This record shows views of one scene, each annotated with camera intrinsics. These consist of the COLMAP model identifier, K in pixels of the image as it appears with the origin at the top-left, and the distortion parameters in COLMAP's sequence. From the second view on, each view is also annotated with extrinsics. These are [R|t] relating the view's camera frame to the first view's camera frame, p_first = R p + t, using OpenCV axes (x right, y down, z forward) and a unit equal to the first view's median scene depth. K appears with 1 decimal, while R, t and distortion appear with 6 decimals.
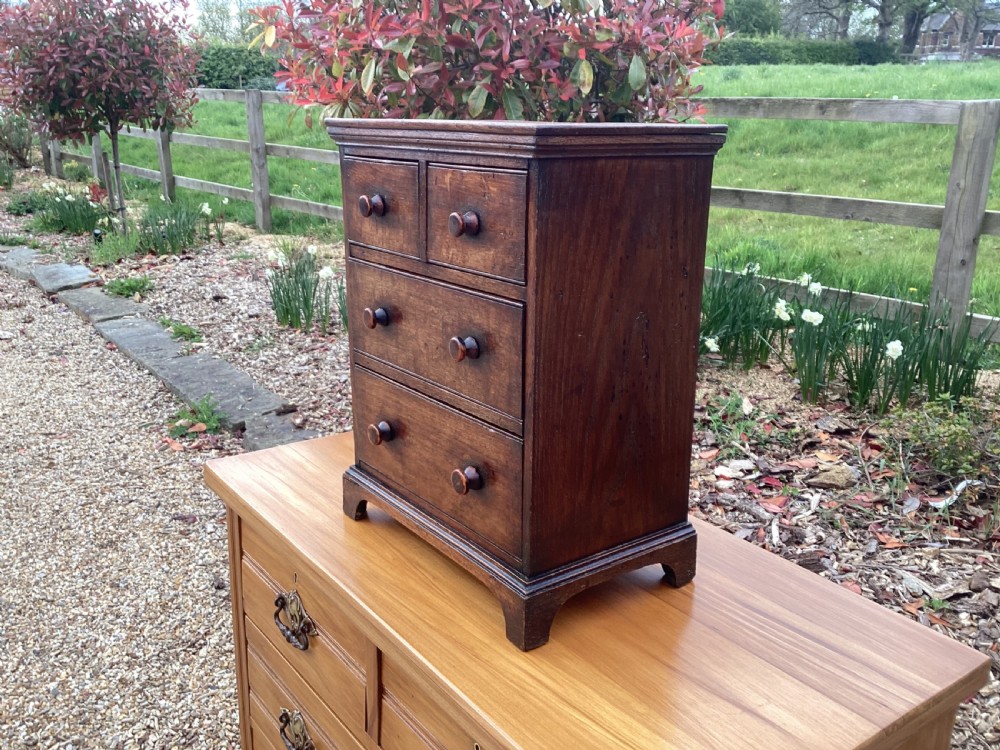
lens RADIAL K [[906.2, 0, 498.0], [0, 906.2, 374.2], [0, 0, 1]] dist [0.095115, -0.184166]
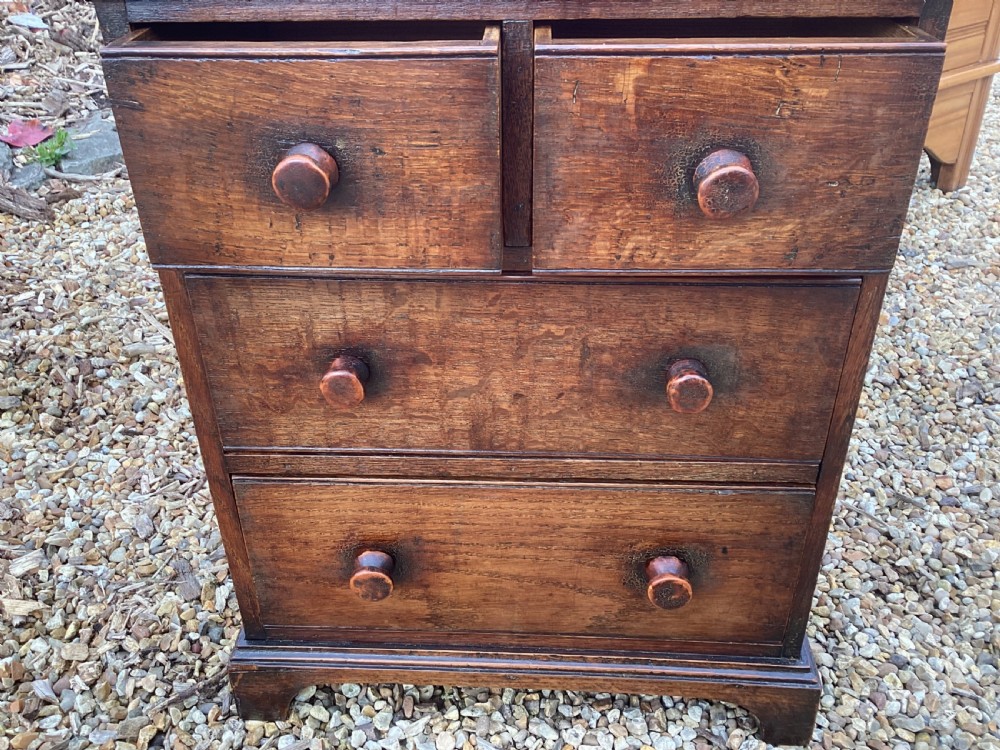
lens RADIAL K [[906.2, 0, 498.0], [0, 906.2, 374.2], [0, 0, 1]] dist [0.095115, -0.184166]
pose [[0.635648, -0.417508, 0.649337, -0.129795], [0.228806, 0.905230, 0.358059, -0.071963], [-0.737292, -0.079027, 0.670936, 0.212414]]
